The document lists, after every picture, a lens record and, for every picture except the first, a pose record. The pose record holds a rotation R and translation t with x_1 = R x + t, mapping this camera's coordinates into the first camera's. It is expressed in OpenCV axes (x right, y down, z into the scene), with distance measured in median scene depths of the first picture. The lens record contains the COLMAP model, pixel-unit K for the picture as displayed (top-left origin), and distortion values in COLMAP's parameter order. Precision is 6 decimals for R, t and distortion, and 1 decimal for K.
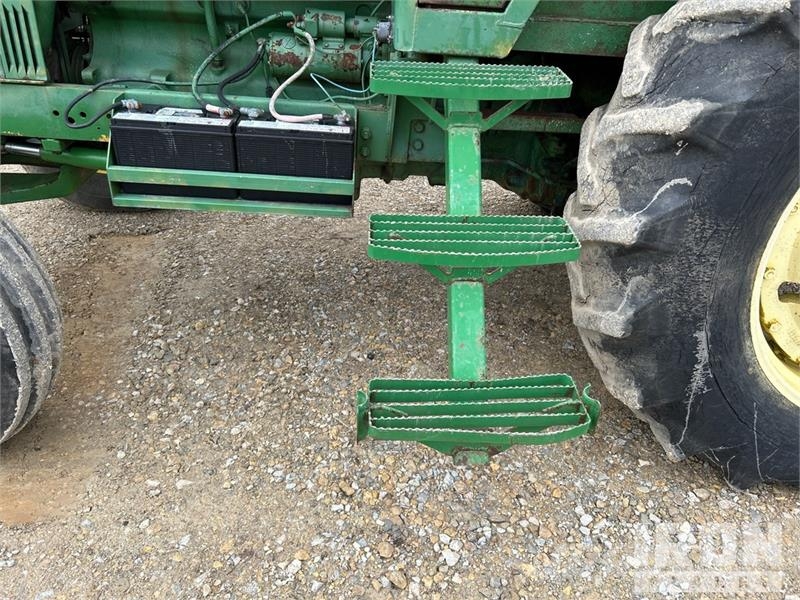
lens RADIAL K [[606.5, 0, 400.0], [0, 606.5, 300.0], [0, 0, 1]] dist [0.055716, -0.067008]
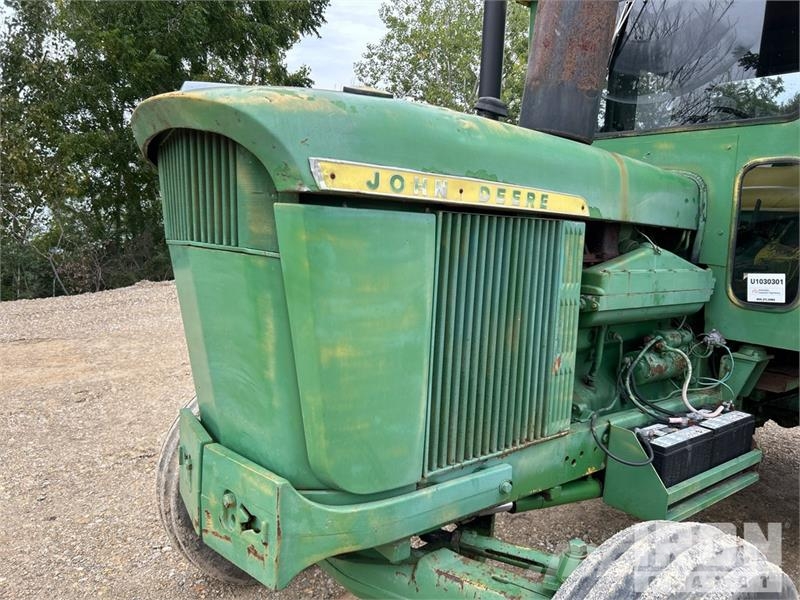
lens RADIAL K [[607.7, 0, 400.0], [0, 607.7, 310.5], [0, 0, 1]] dist [0.081350, -0.098031]
pose [[0.806748, -0.119370, 0.578713, -1.583100], [0.319085, 0.912318, -0.256634, -0.416378], [-0.497336, 0.391697, 0.774099, 0.280849]]
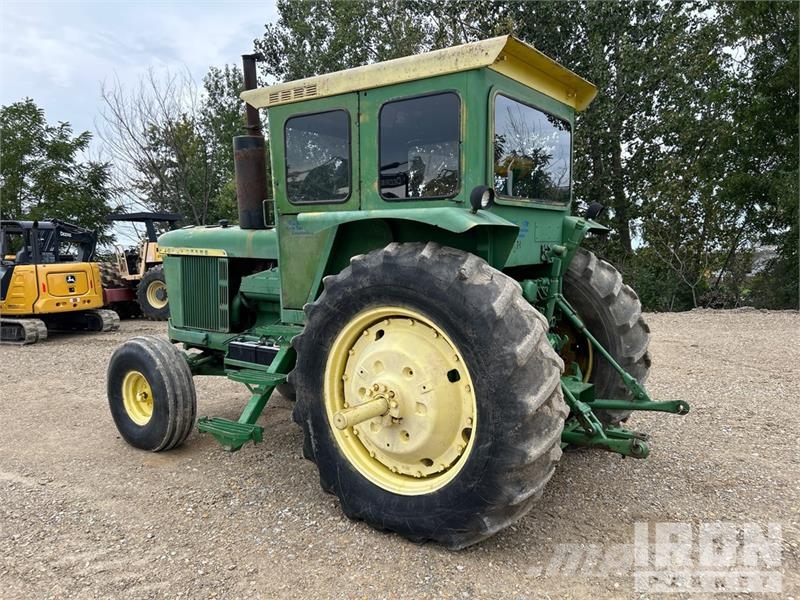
lens RADIAL K [[607.7, 0, 400.0], [0, 607.7, 310.5], [0, 0, 1]] dist [0.081350, -0.098031]
pose [[0.774983, 0.000631, -0.631982, 2.199957], [-0.276254, 0.899739, -0.337865, 0.361698], [0.568406, 0.436427, 0.697457, -0.721302]]
